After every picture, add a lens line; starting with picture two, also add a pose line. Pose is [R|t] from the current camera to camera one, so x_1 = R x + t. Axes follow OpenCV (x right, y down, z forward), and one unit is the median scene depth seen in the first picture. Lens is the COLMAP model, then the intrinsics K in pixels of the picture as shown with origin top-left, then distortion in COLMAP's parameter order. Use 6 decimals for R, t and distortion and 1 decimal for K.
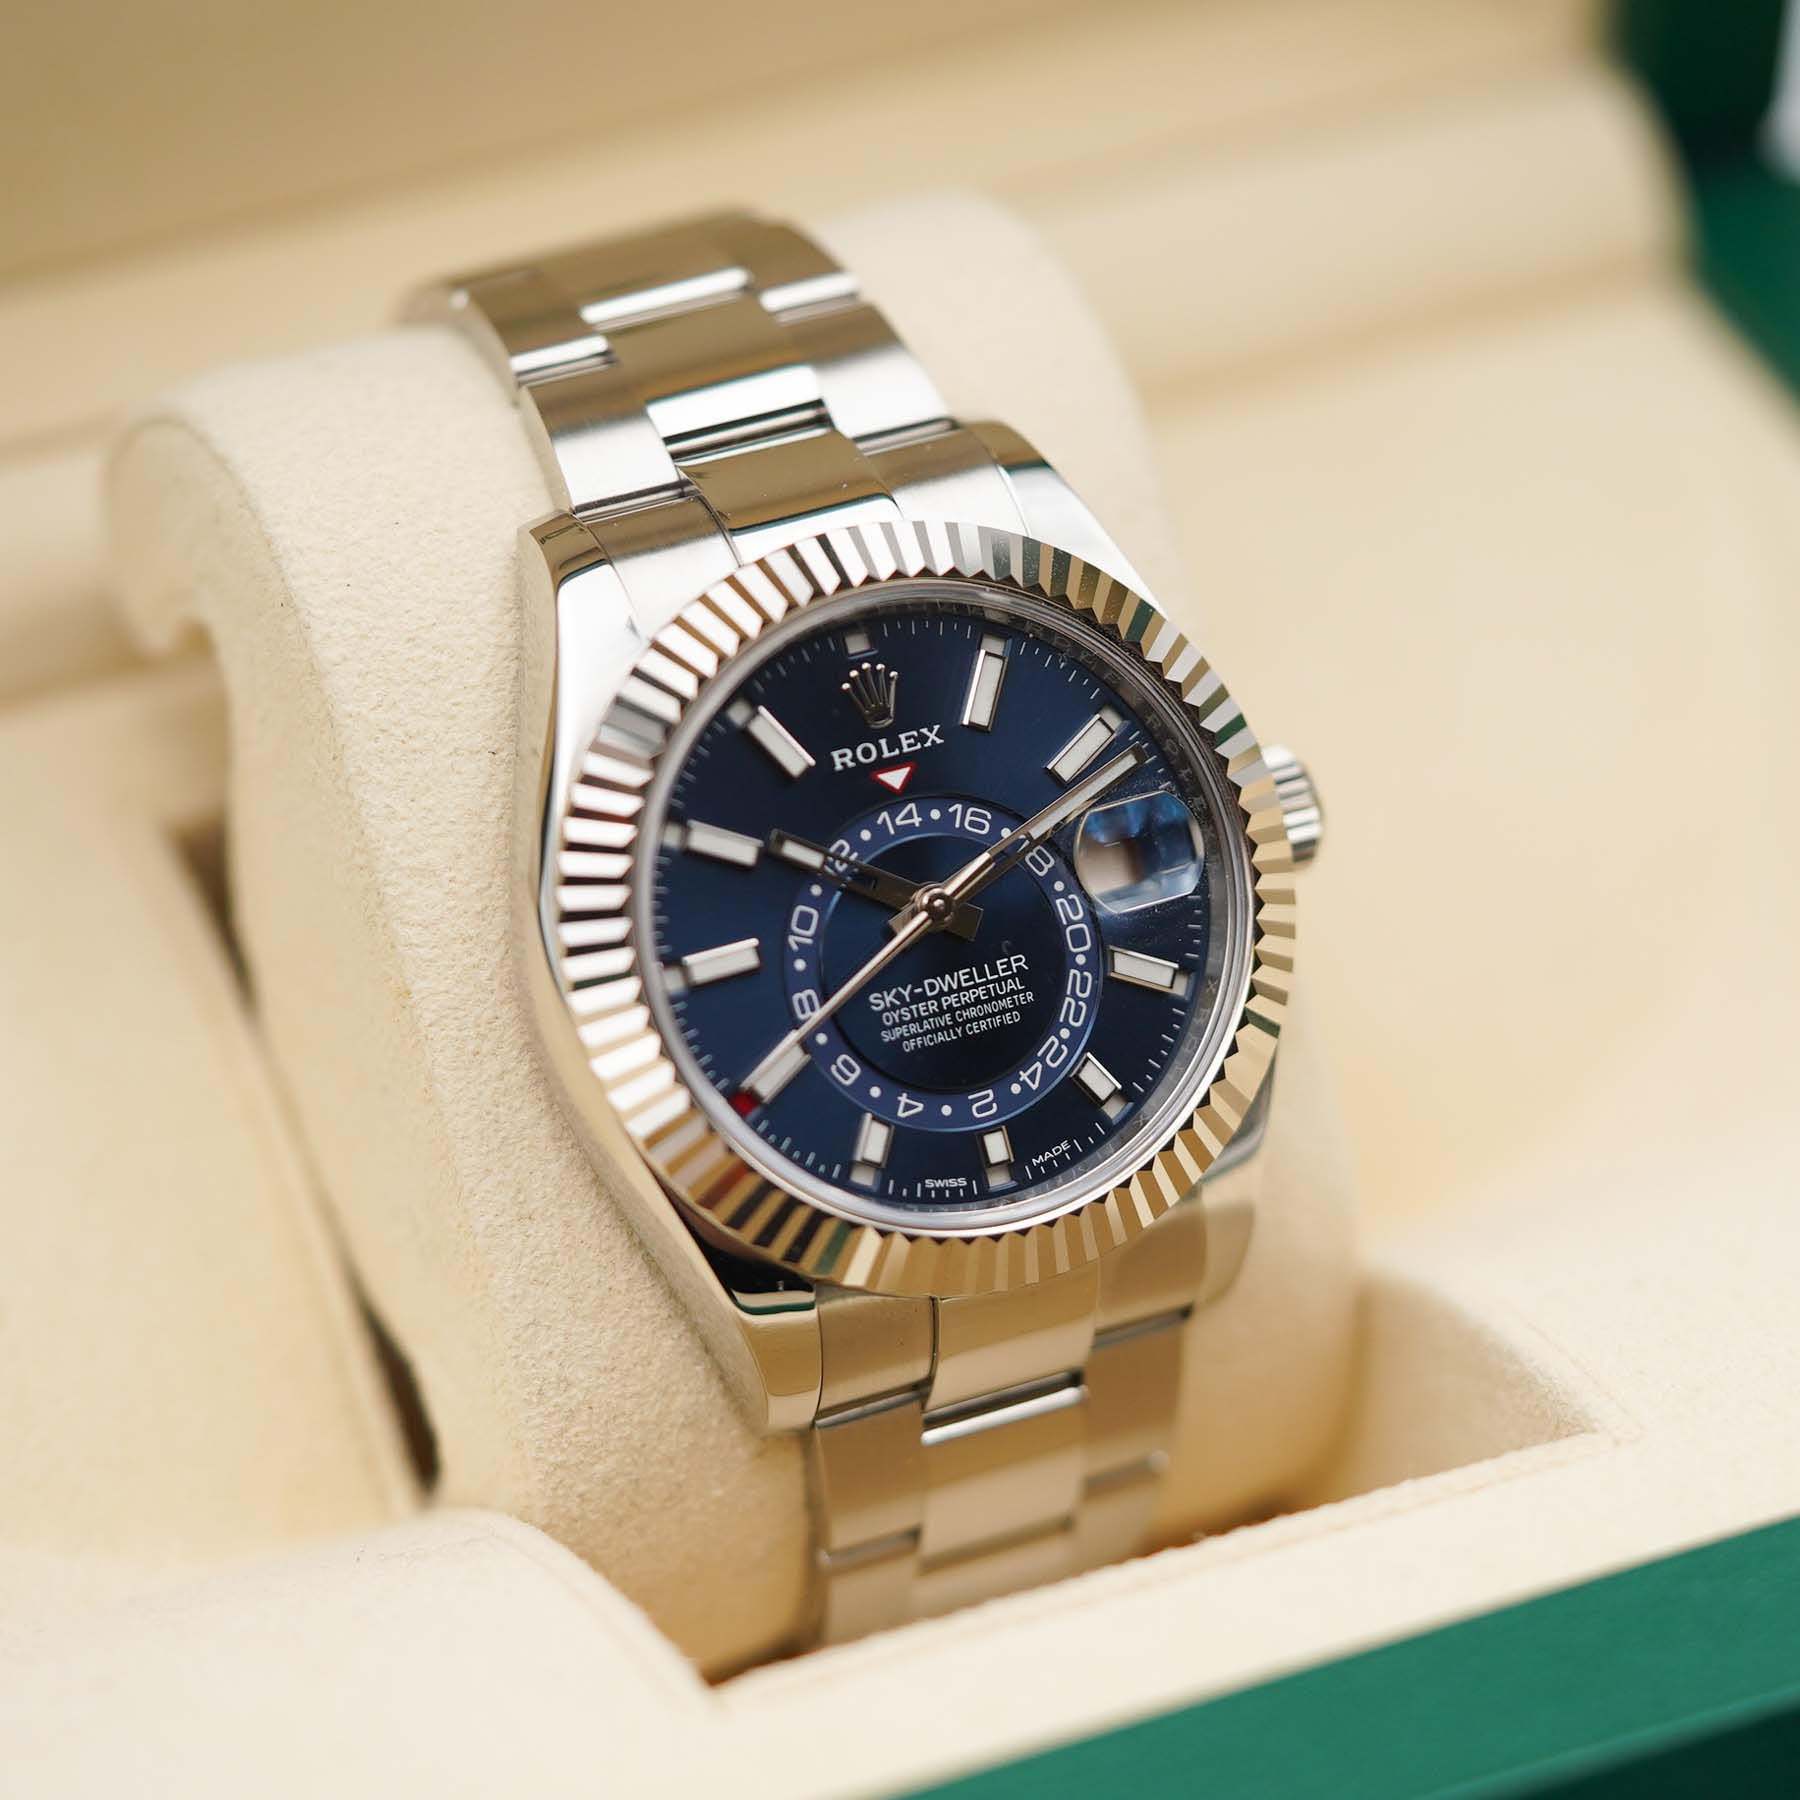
lens RADIAL K [[9419.3, 0, 900.0], [0, 9419.3, 900.0], [0, 0, 1]] dist [0.129624, -3.942262]
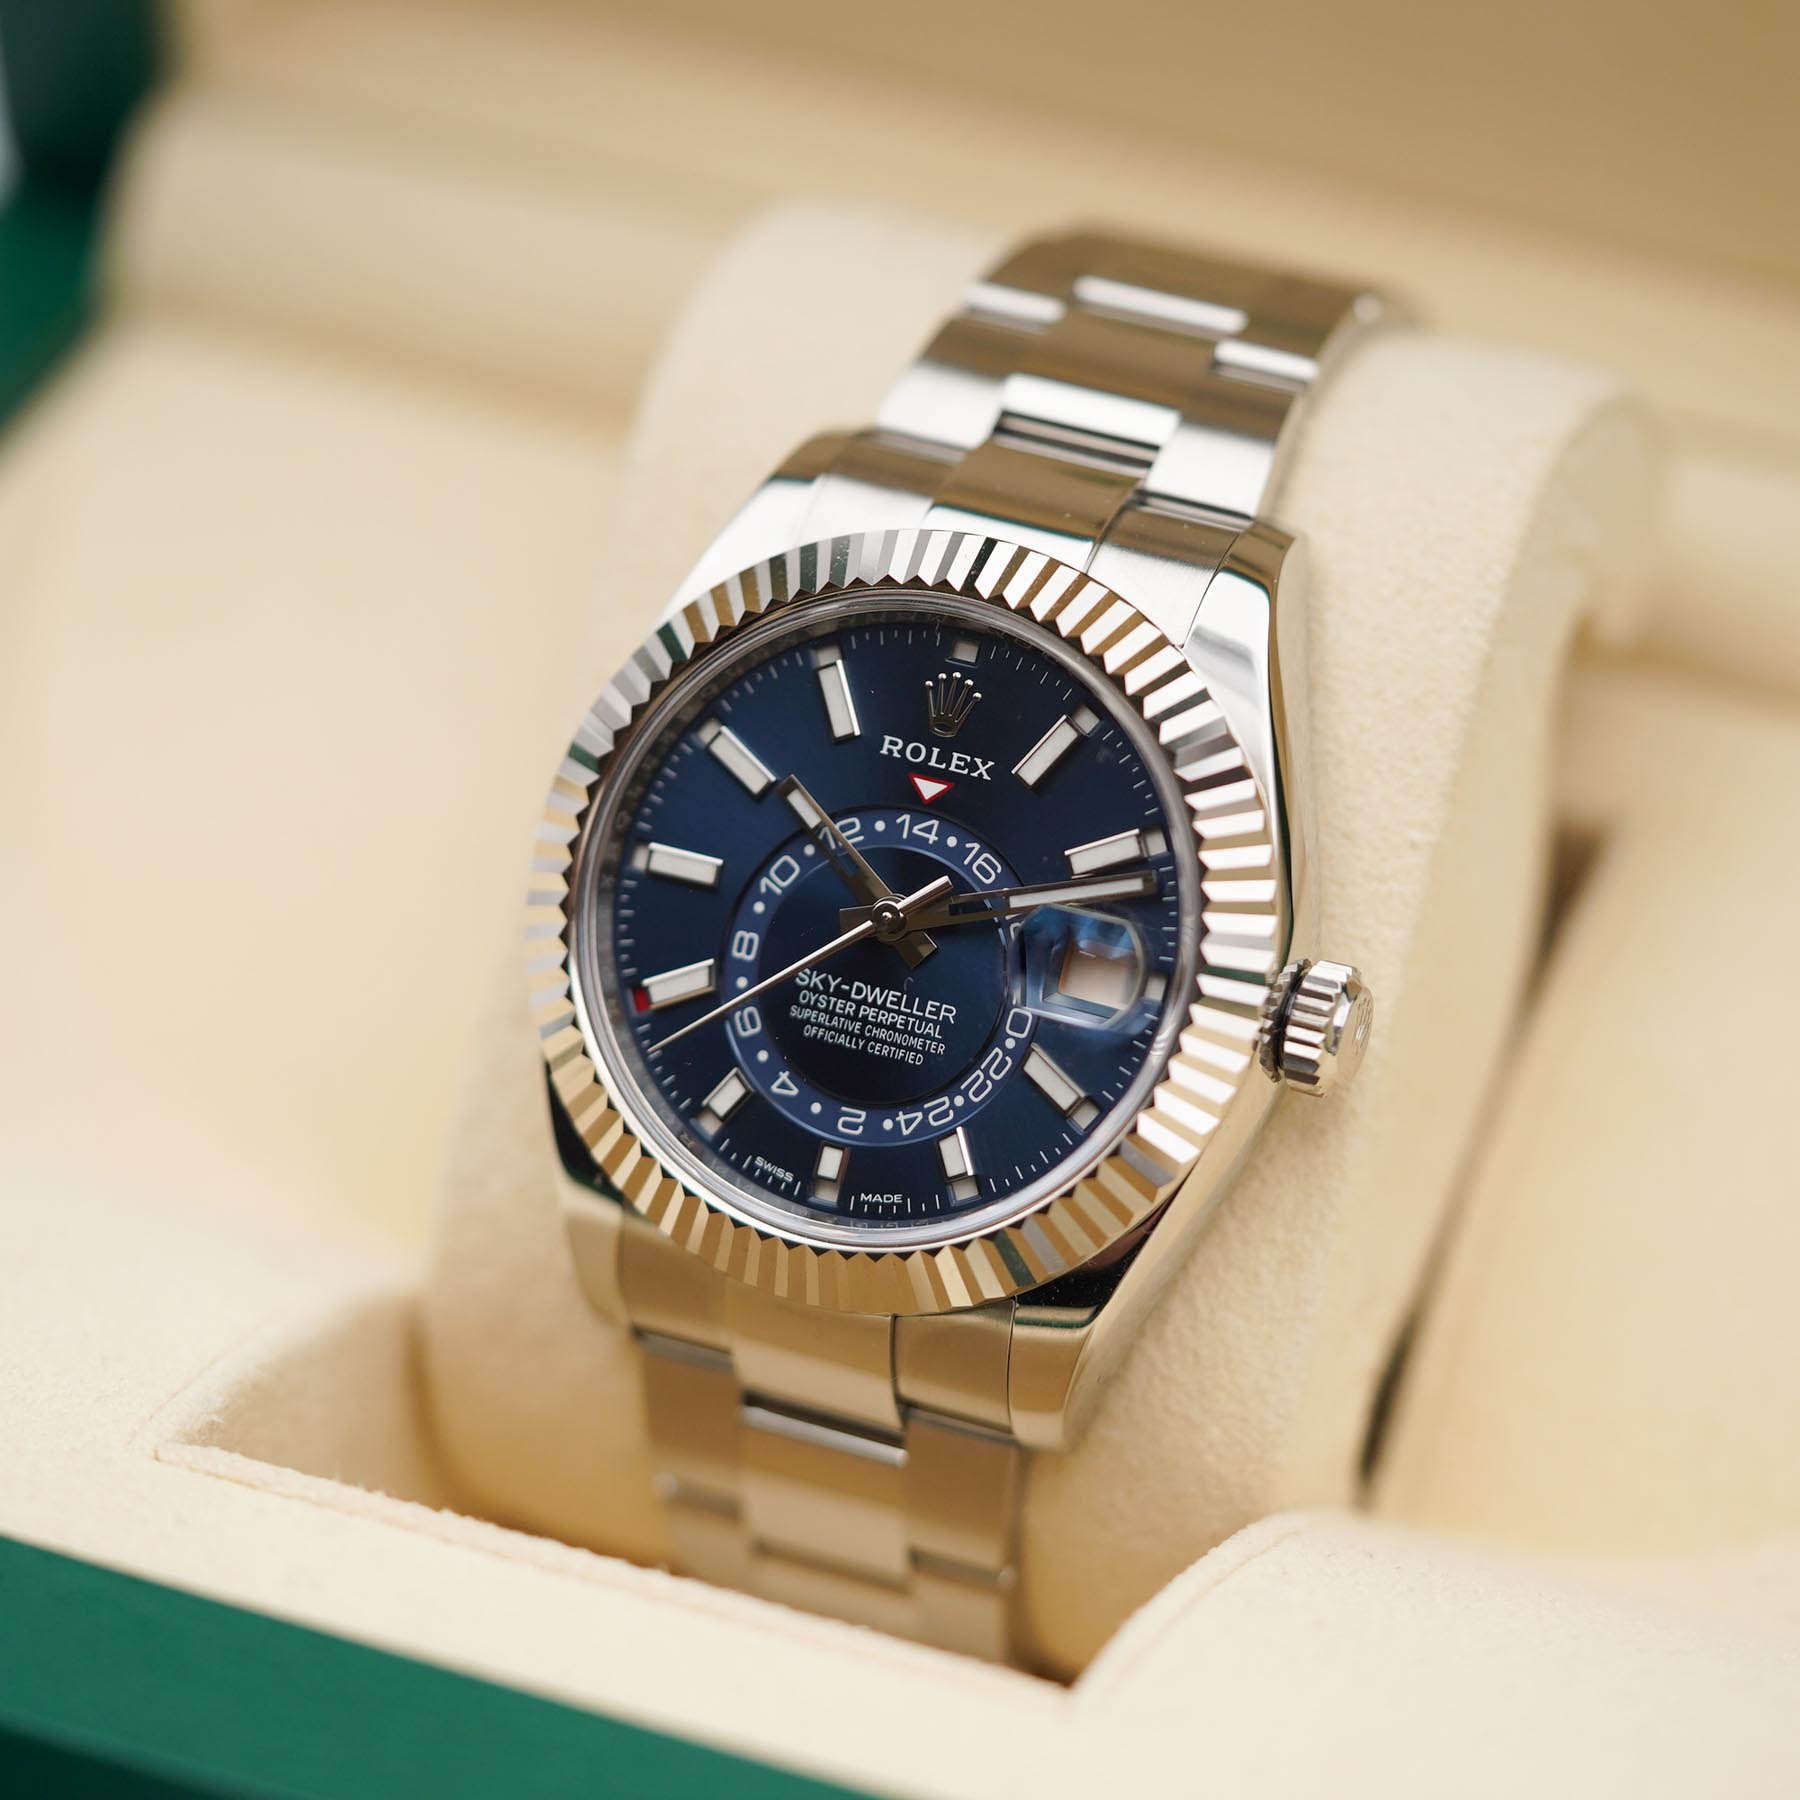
lens RADIAL K [[9419.3, 0, 900.0], [0, 9419.3, 900.0], [0, 0, 1]] dist [0.129624, -3.942262]
pose [[0.671805, 0.432895, -0.601065, 0.596205], [-0.440379, 0.885891, 0.145823, -0.145265], [0.595604, 0.166732, 0.785784, 0.222409]]
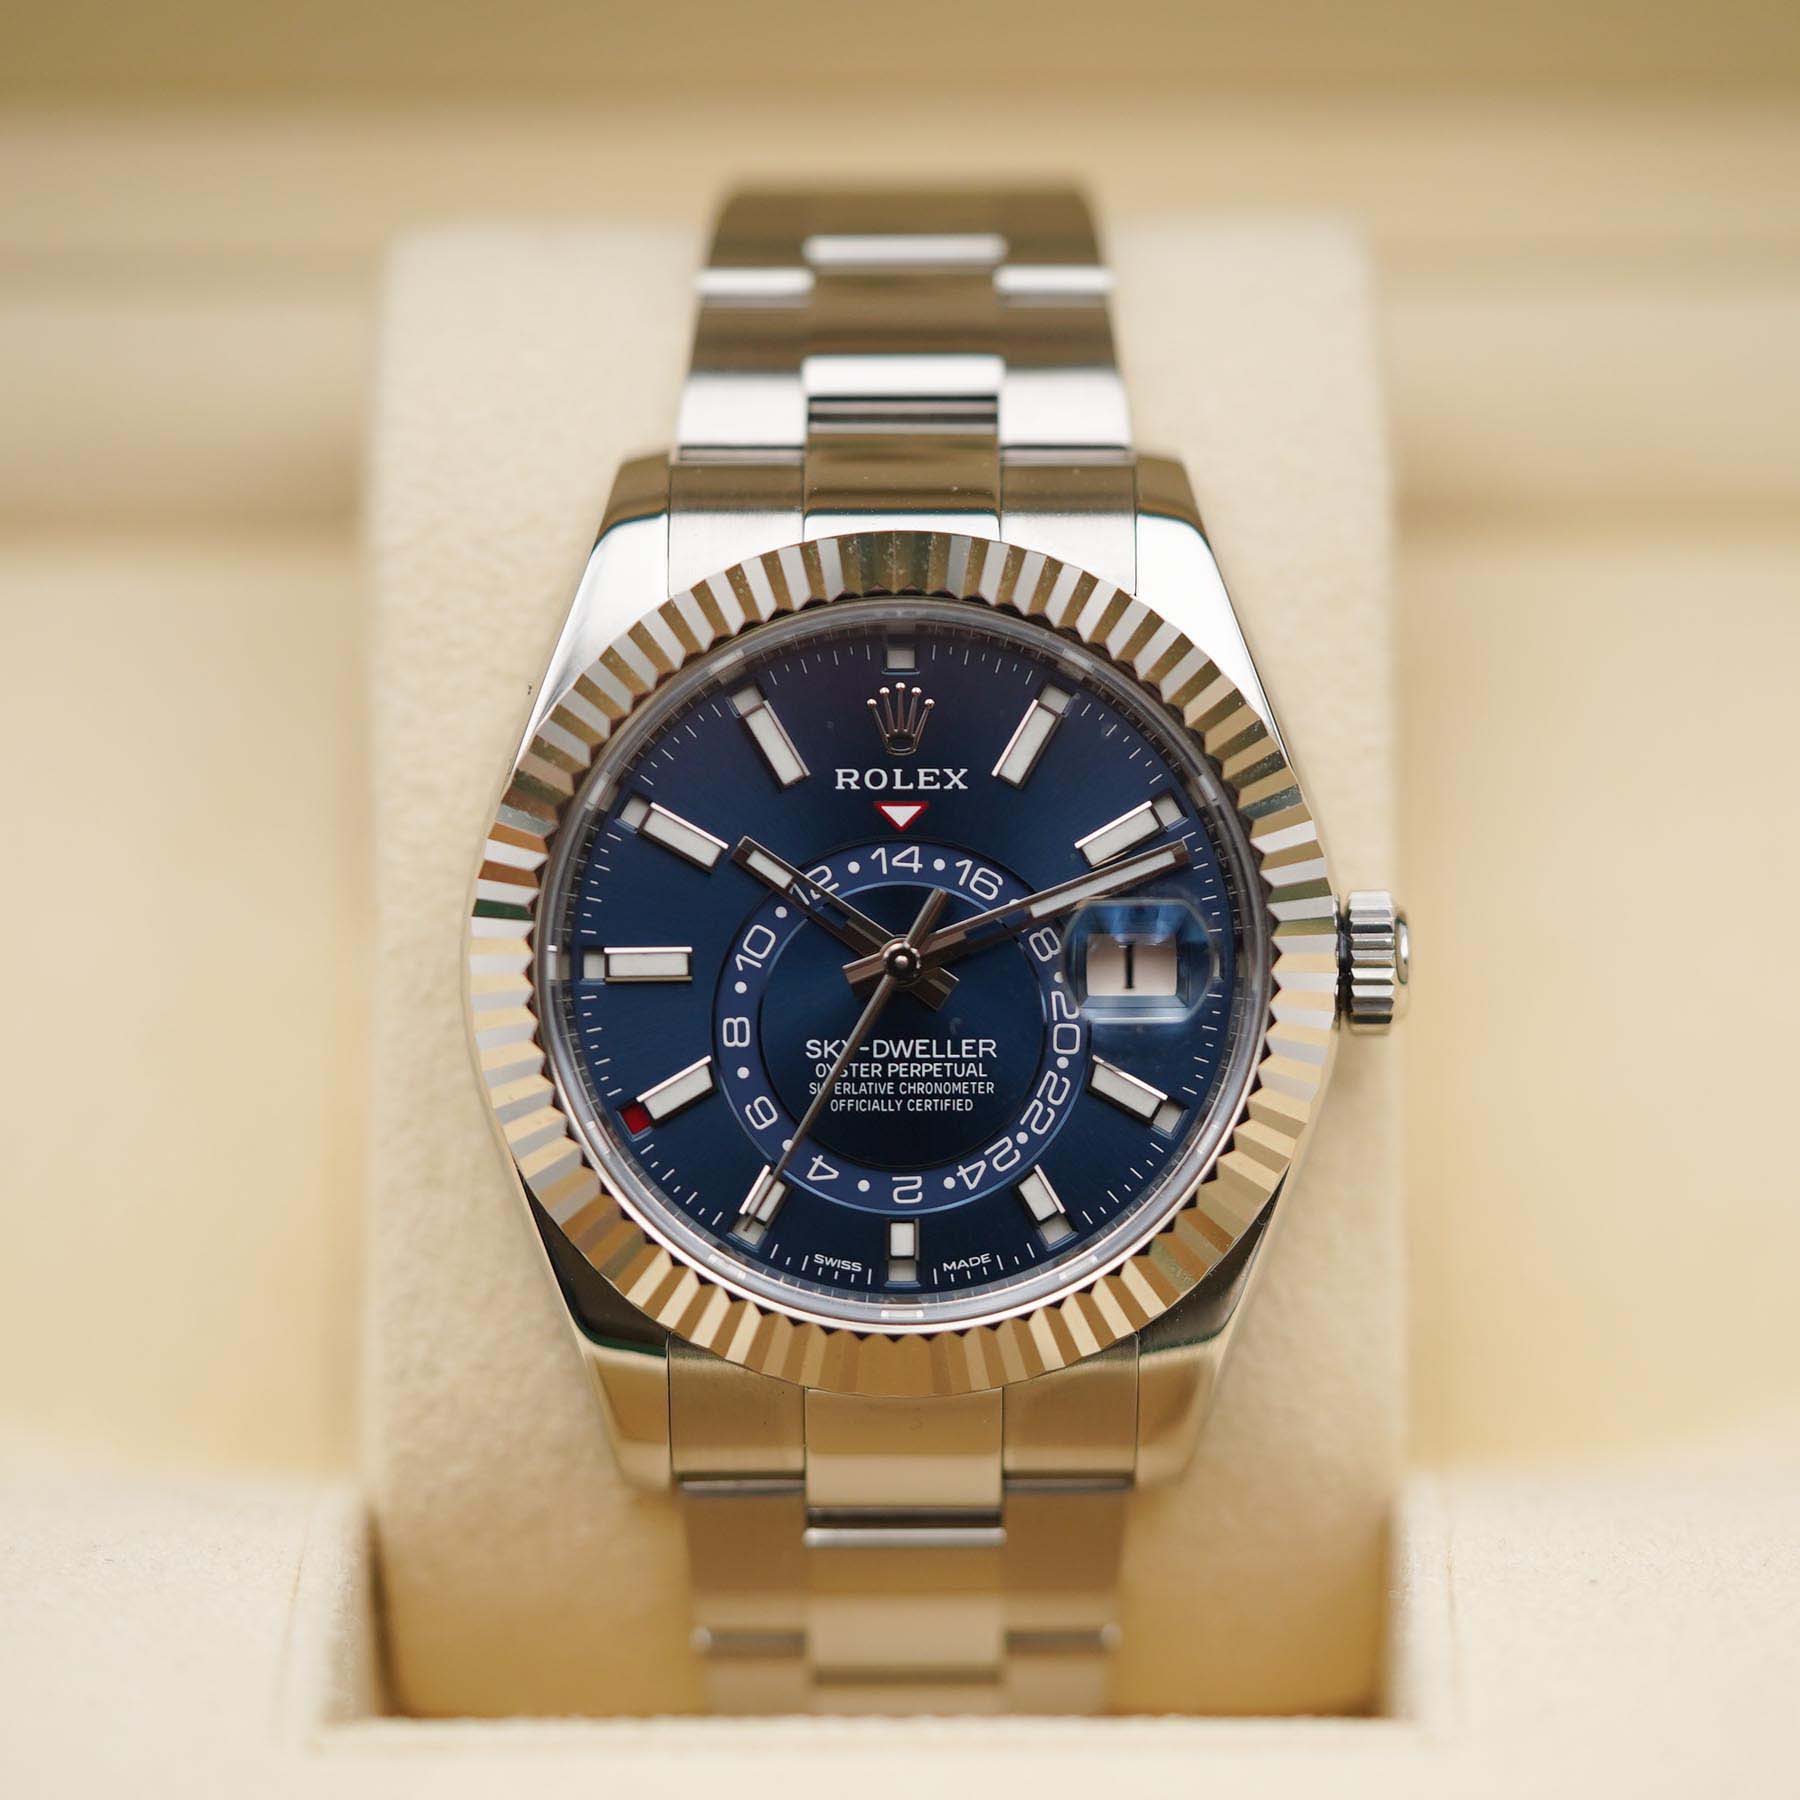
lens RADIAL K [[9419.3, 0, 900.0], [0, 9419.3, 900.0], [0, 0, 1]] dist [0.129624, -3.942262]
pose [[0.909889, 0.242465, -0.336620, 0.303909], [-0.241423, 0.969346, 0.045644, -0.045976], [0.337368, 0.039737, 0.940534, 0.153437]]
